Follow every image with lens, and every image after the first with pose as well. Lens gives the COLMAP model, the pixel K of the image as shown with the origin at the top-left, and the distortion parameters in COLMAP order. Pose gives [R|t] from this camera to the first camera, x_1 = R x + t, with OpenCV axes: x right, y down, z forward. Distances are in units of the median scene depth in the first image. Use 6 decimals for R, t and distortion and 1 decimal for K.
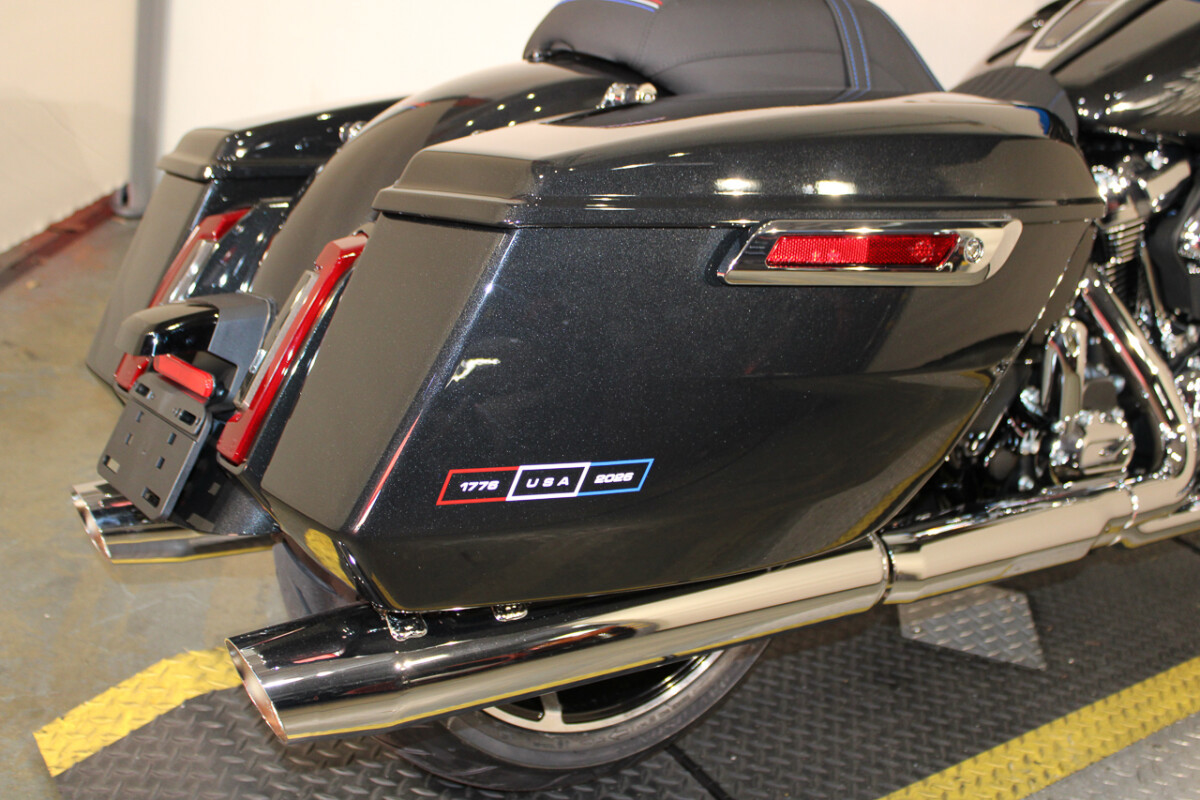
lens RADIAL K [[1391.8, 0, 604.4], [0, 1391.8, 396.1], [0, 0, 1]] dist [-0.110876, 0.000000]
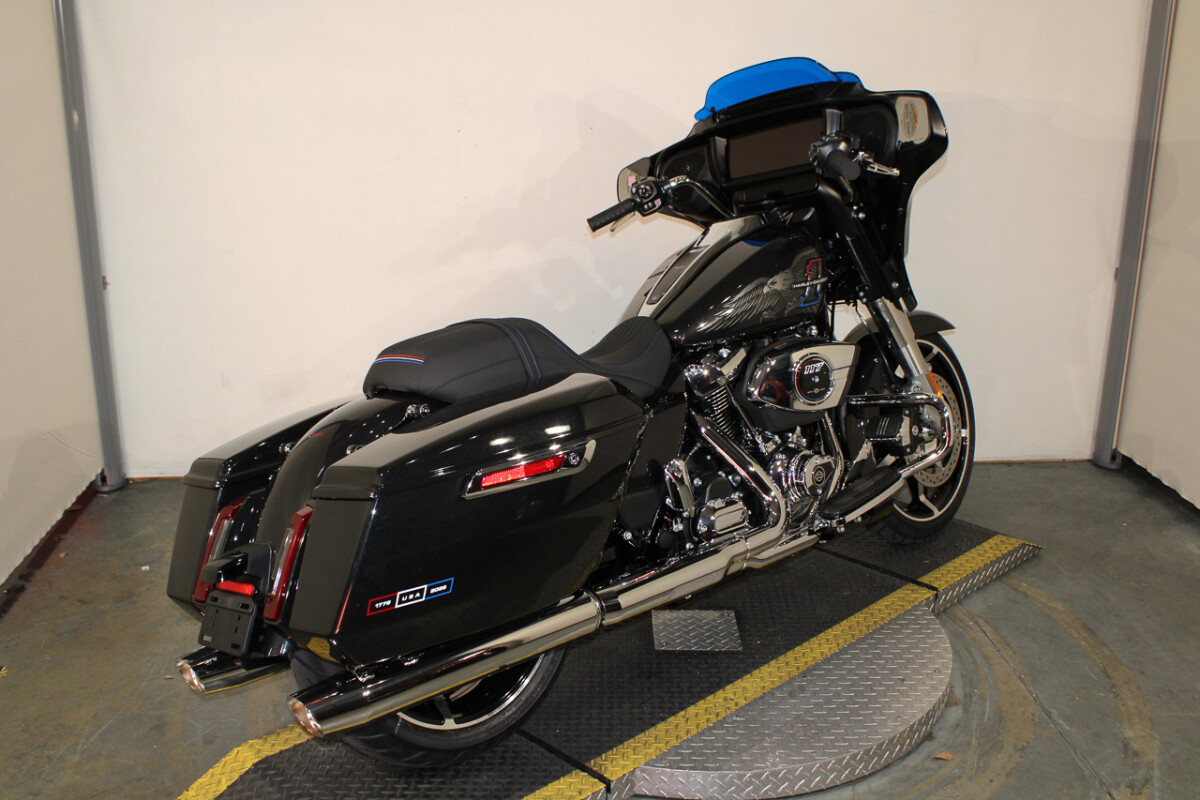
lens RADIAL K [[1271.3, 0, 597.5], [0, 1271.3, 405.3], [0, 0, 1]] dist [-0.085328, 0.000000]
pose [[0.973079, -0.209298, 0.096498, 0.069848], [0.217390, 0.972575, -0.082702, -0.004528], [-0.076542, 0.101453, 0.991891, -0.653479]]
